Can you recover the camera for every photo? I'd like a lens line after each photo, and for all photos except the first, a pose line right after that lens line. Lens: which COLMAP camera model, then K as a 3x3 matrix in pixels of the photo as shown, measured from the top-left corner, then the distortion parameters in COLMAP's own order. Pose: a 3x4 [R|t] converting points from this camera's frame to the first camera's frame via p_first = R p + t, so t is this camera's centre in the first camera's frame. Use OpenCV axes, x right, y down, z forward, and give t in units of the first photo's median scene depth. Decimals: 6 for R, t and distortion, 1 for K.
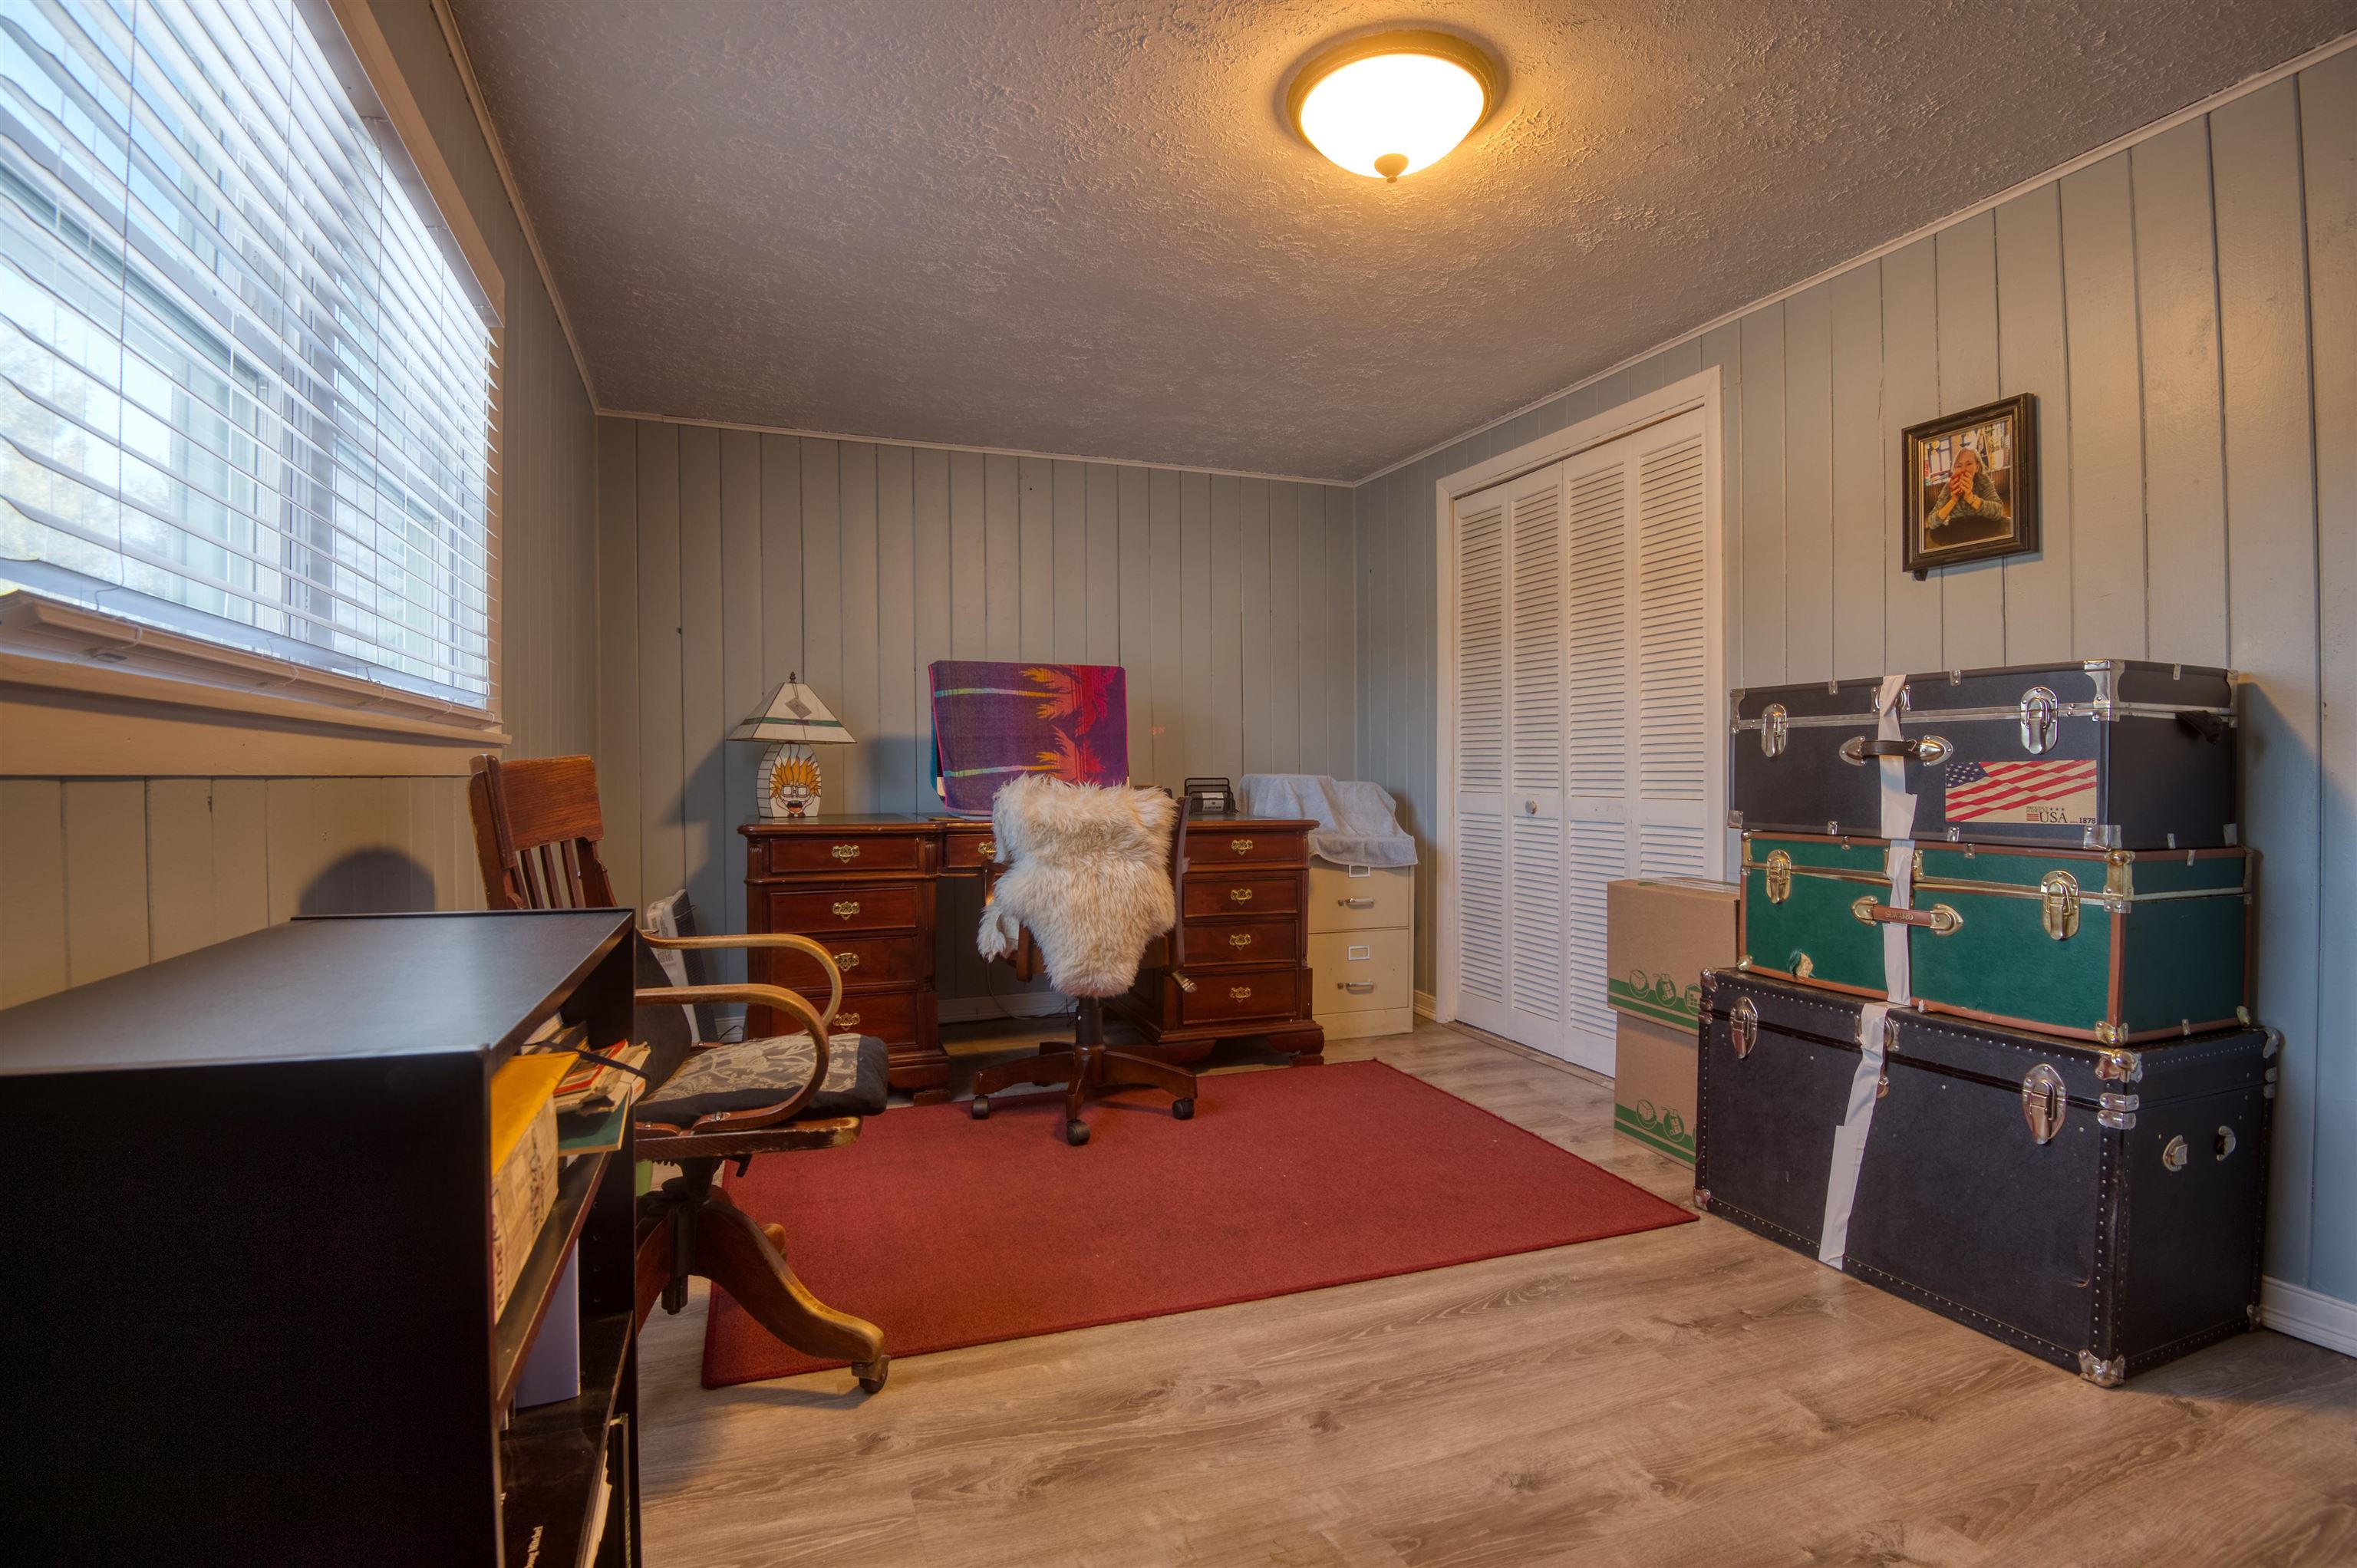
lens RADIAL K [[1083.2, 0, 1168.6], [0, 1083.2, 777.0], [0, 0, 1]] dist [-0.027866, -0.009877]
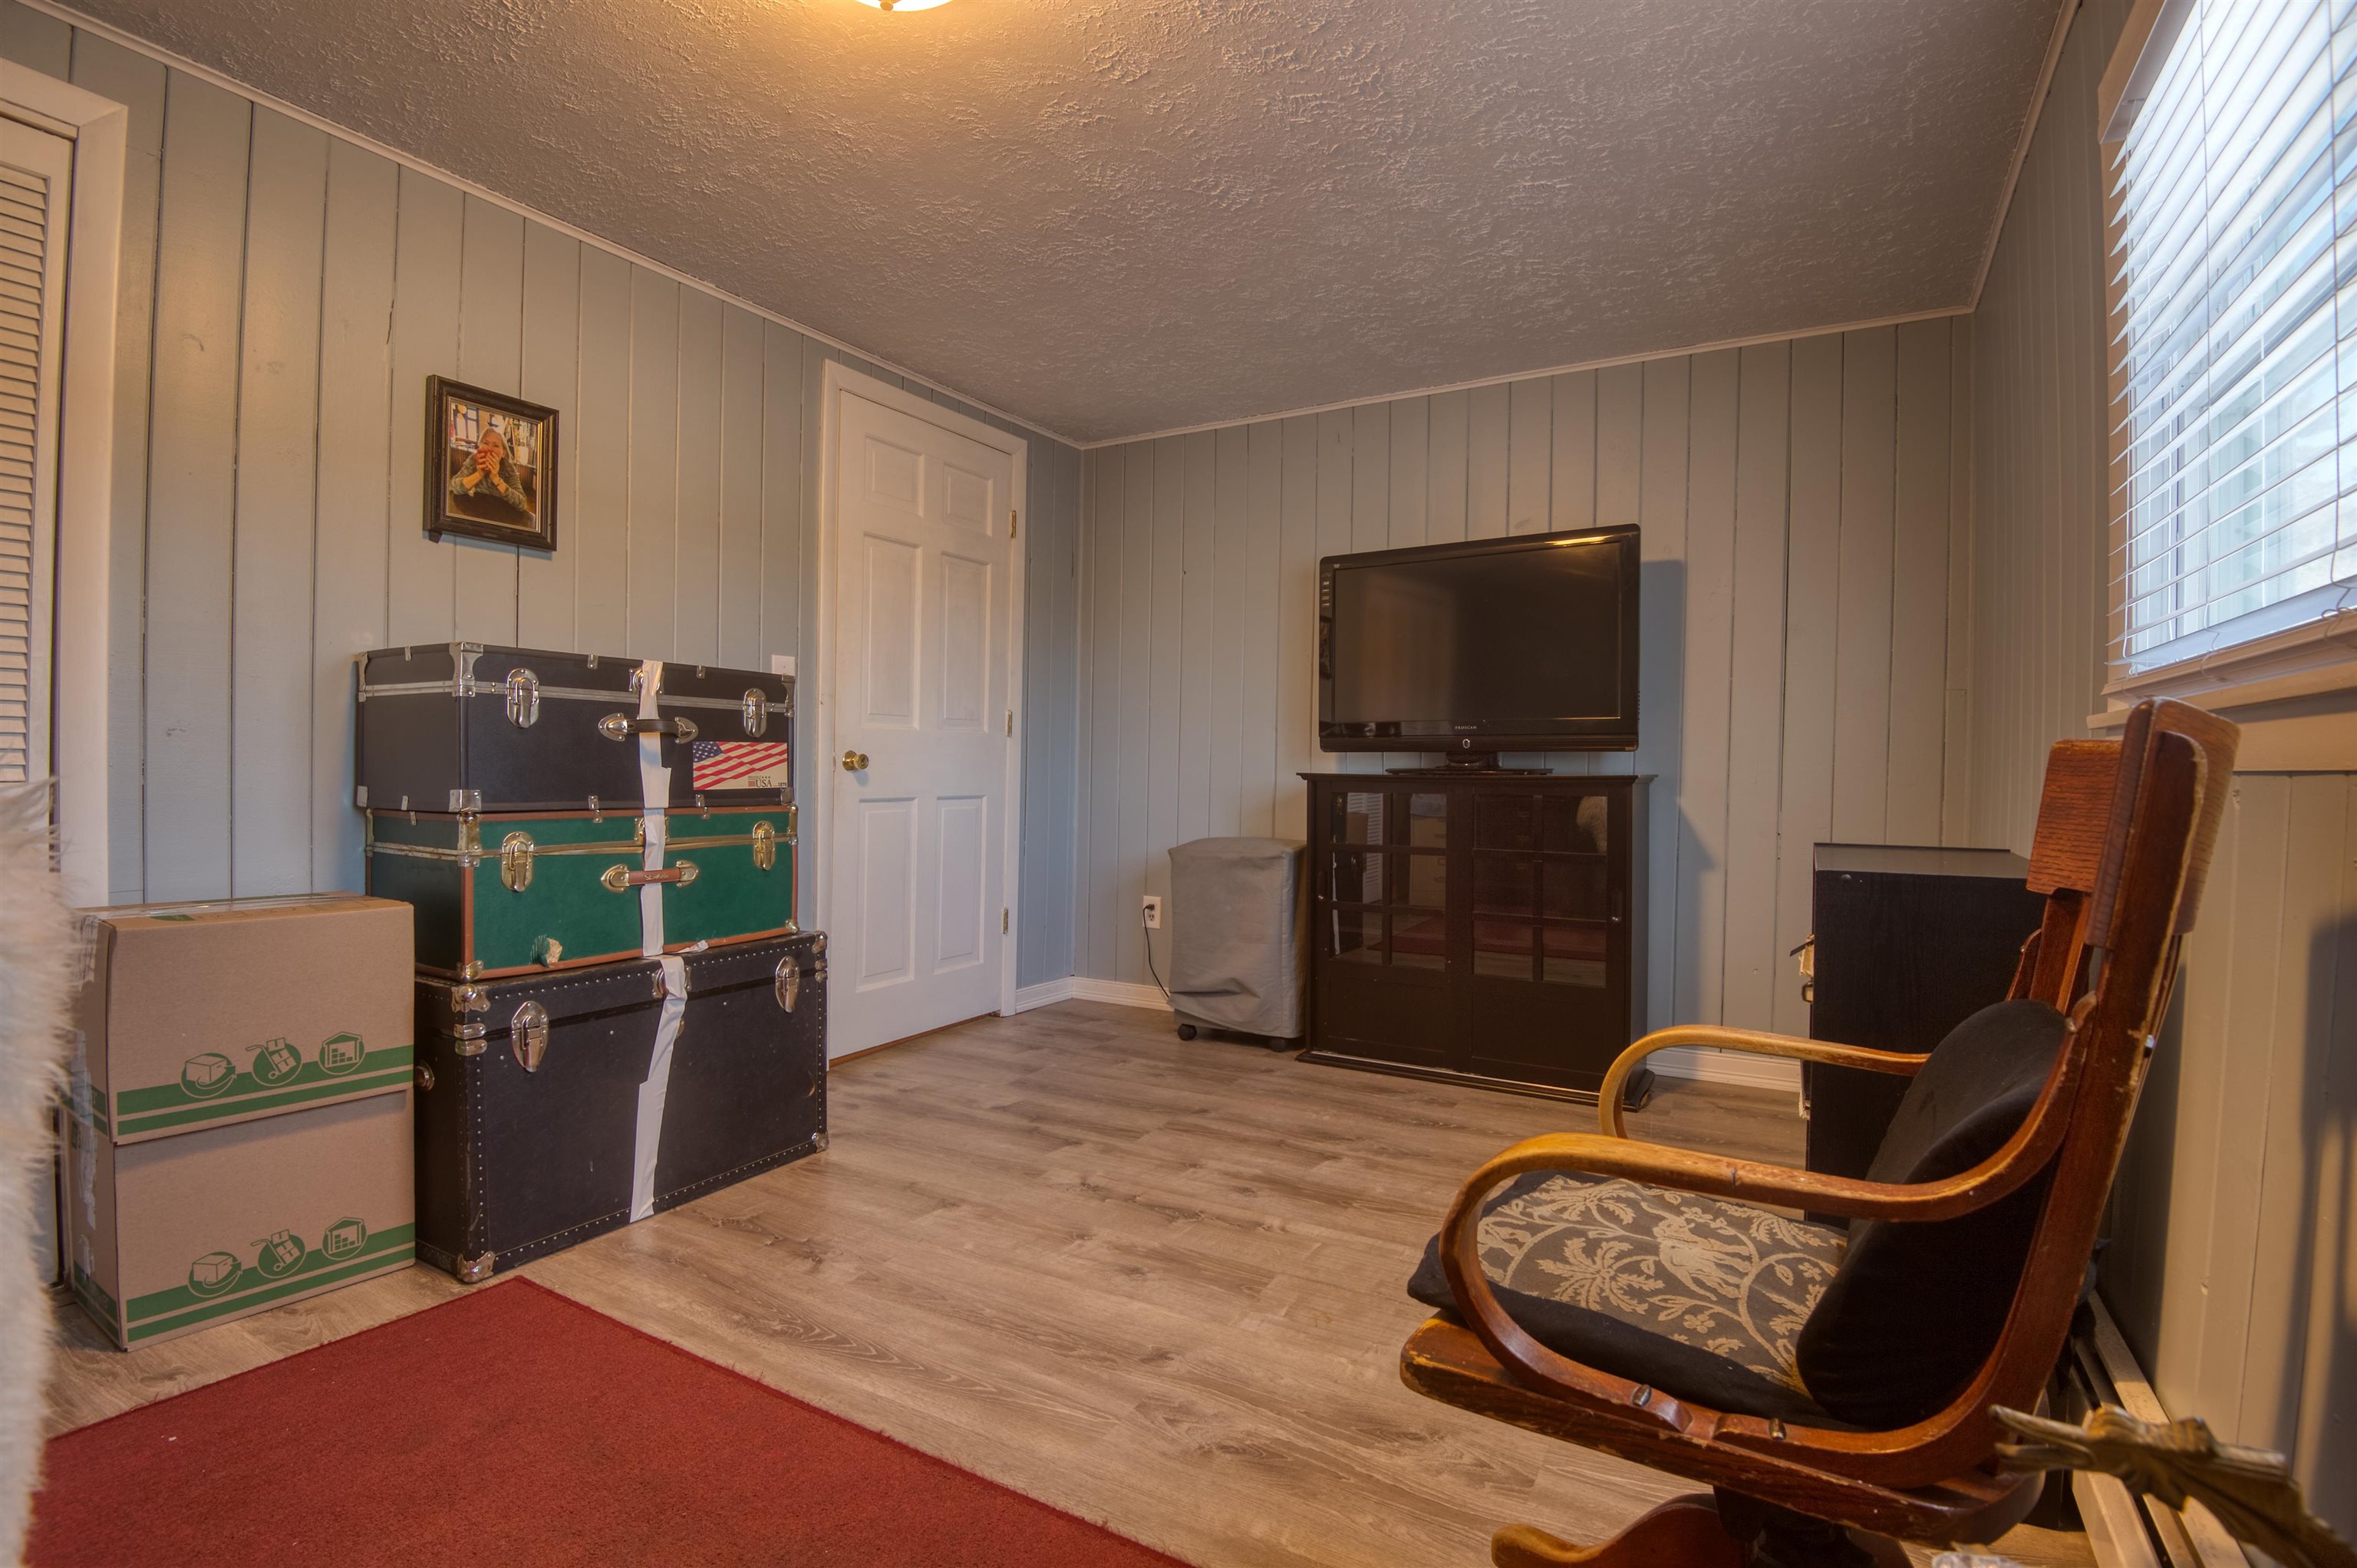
lens RADIAL K [[1083.2, 0, 1194.6], [0, 1083.2, 780.8], [0, 0, 1]] dist [-0.027866, -0.009877]
pose [[-0.643528, -0.021148, 0.765130, -0.518271], [-0.014230, 0.999776, 0.015665, 0.003833], [-0.765290, -0.000807, -0.643685, 1.244566]]
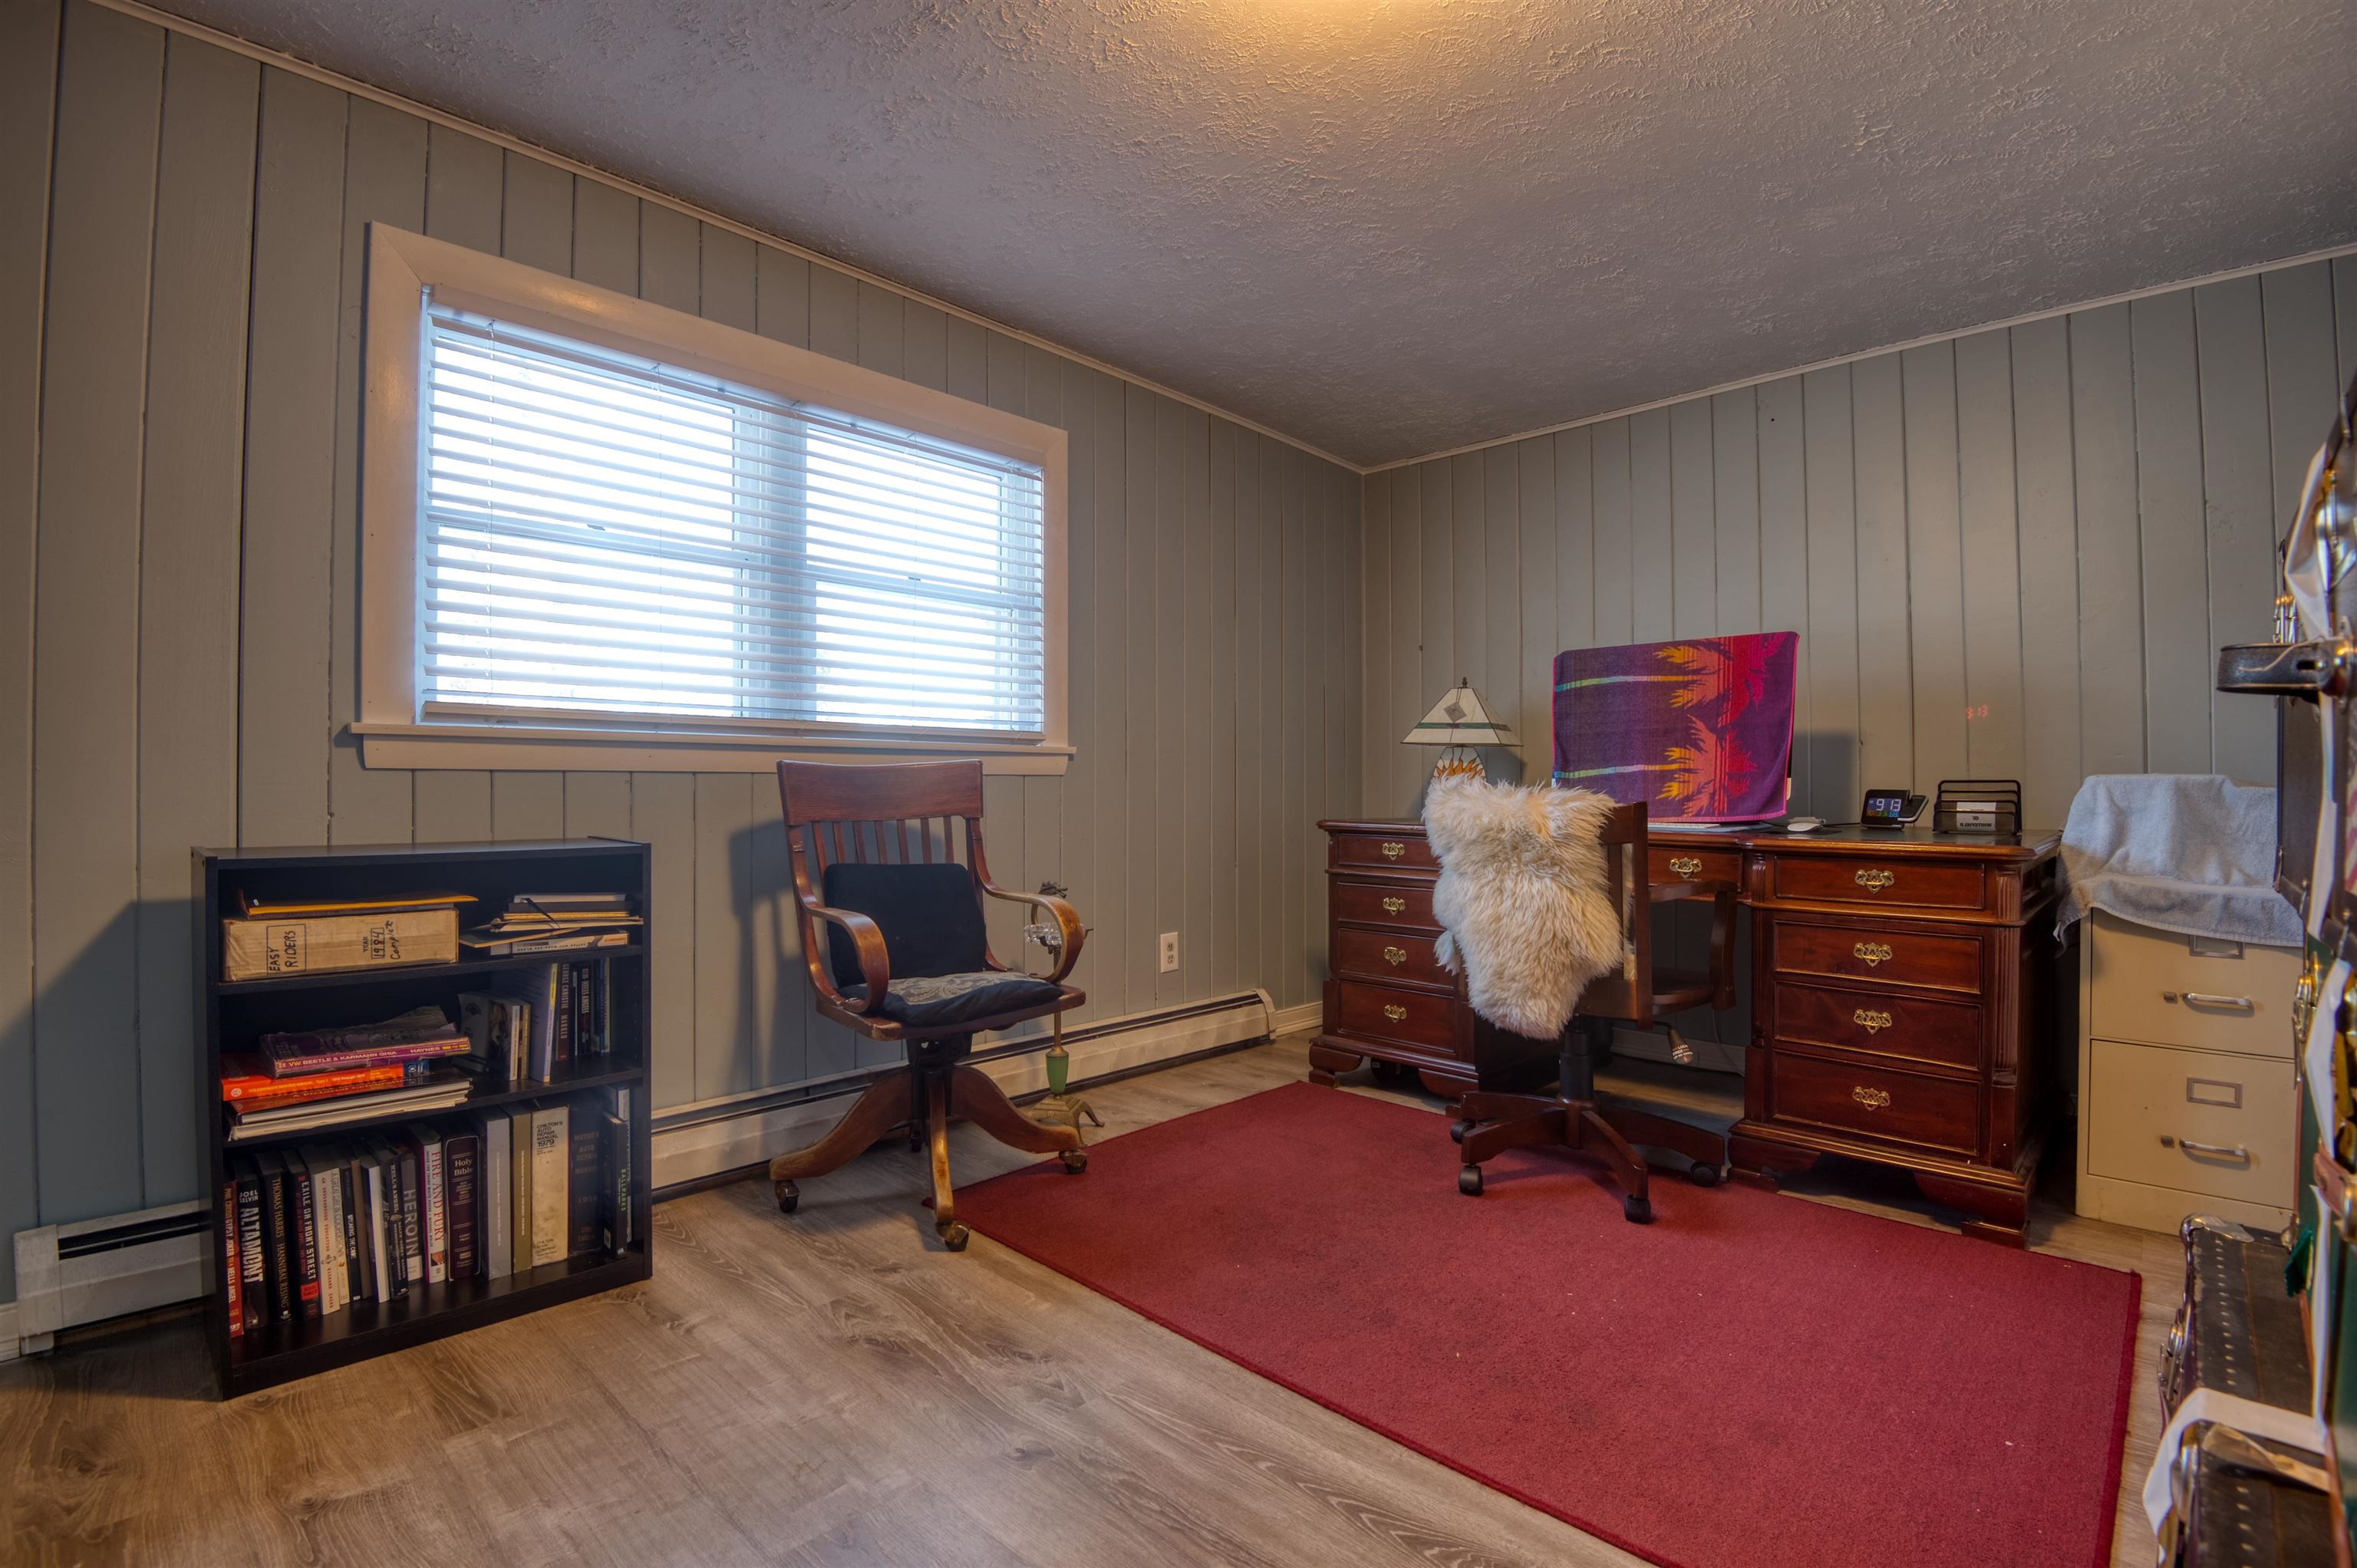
lens RADIAL K [[1083.2, 0, 1192.9], [0, 1083.2, 789.4], [0, 0, 1]] dist [-0.027866, -0.009877]
pose [[0.445110, 0.005624, -0.895458, 0.776932], [-0.005460, 0.999979, 0.003566, 0.012385], [0.895459, 0.003302, 0.445131, 0.528367]]
